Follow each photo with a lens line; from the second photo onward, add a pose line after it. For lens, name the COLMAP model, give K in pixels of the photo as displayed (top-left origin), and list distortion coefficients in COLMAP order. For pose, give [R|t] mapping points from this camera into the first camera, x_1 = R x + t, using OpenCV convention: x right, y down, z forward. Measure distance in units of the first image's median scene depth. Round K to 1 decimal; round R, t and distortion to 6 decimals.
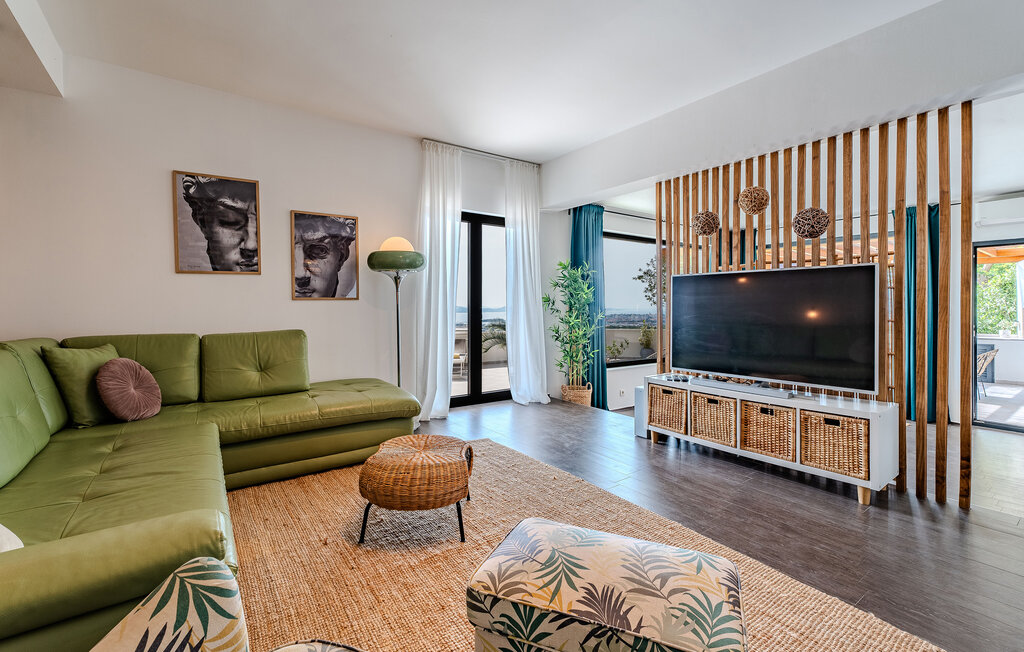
lens RADIAL K [[426.9, 0, 515.6], [0, 426.9, 315.7], [0, 0, 1]] dist [-0.009799, -0.000079]
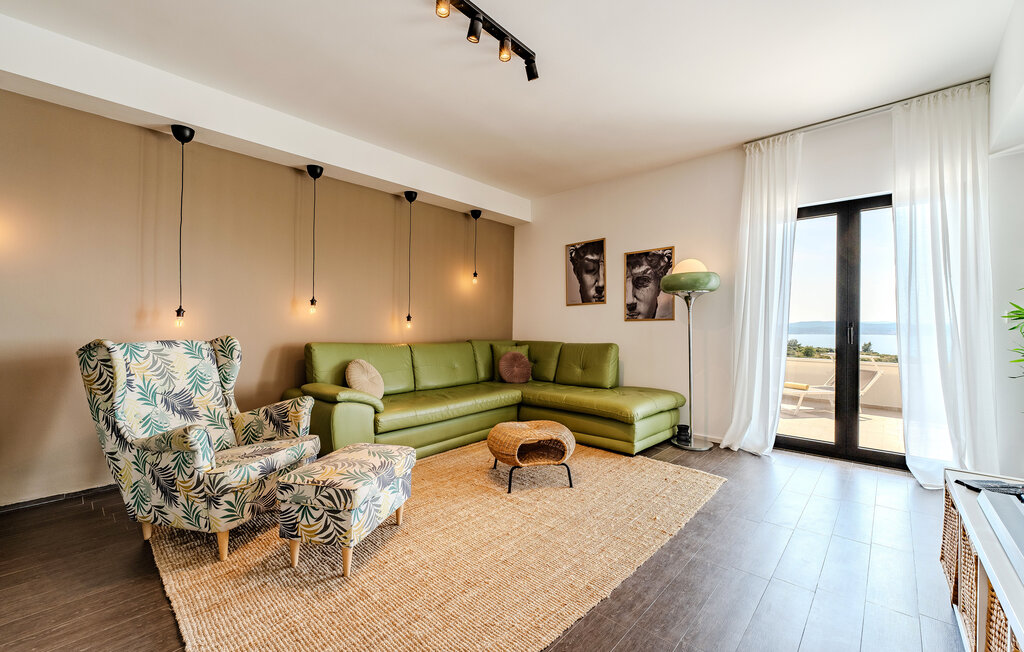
lens RADIAL K [[426.9, 0, 516.1], [0, 426.9, 327.9], [0, 0, 1]] dist [-0.009799, -0.000079]
pose [[0.202372, 0.003193, -0.979304, 0.701316], [-0.022747, 0.999740, -0.001442, -0.006630], [0.979045, 0.022568, 0.202392, 0.408459]]
